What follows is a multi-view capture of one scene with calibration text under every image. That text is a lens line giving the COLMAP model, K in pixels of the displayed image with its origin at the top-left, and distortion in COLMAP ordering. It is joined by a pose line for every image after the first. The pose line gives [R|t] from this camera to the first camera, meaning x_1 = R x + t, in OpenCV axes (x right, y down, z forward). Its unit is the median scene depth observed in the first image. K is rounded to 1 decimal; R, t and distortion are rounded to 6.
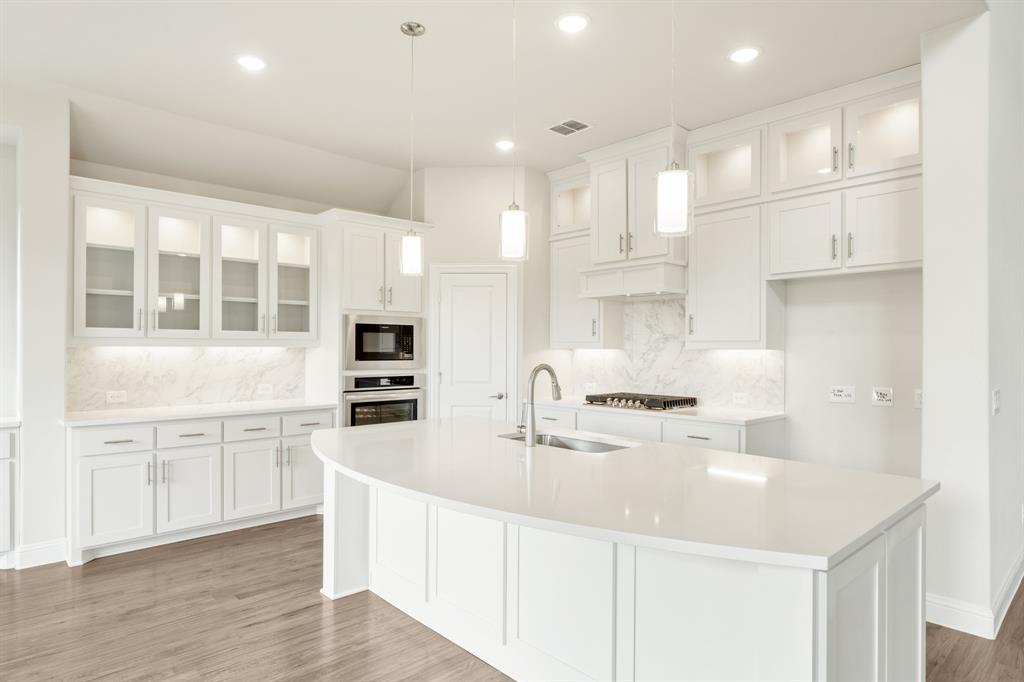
lens RADIAL K [[580.3, 0, 517.0], [0, 580.3, 348.3], [0, 0, 1]] dist [-0.002626, 0.002175]
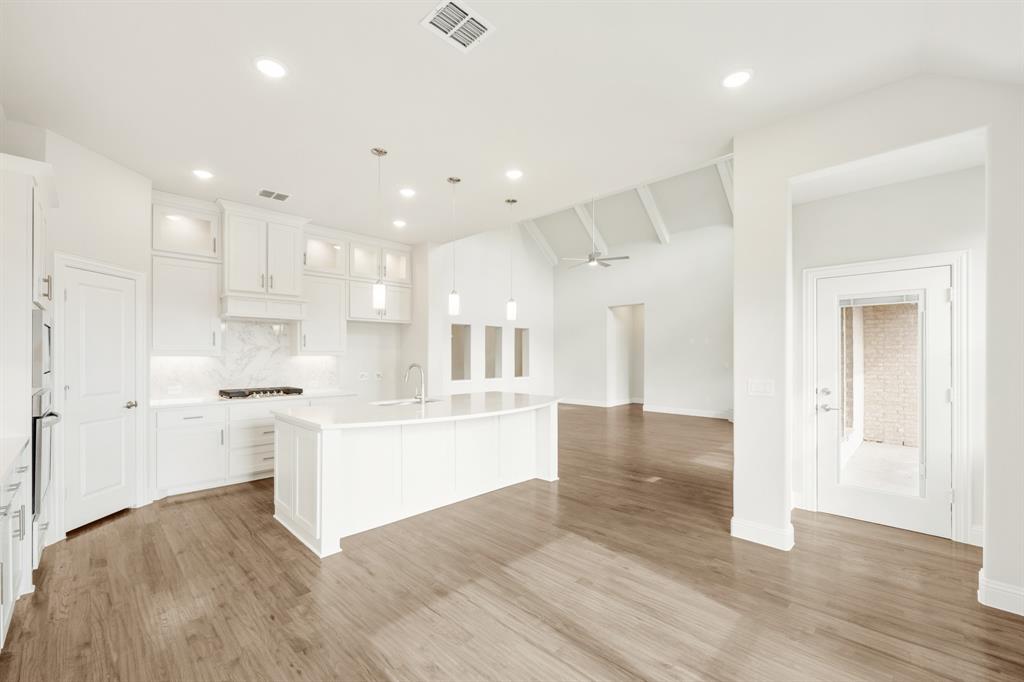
lens RADIAL K [[419.6, 0, 503.3], [0, 419.6, 353.1], [0, 0, 1]] dist [0.003083, -0.000534]
pose [[-0.027177, 0.001714, 0.999629, -0.889930], [0.002960, 0.999994, -0.001634, -0.002512], [-0.999626, 0.002914, -0.027182, 0.467912]]
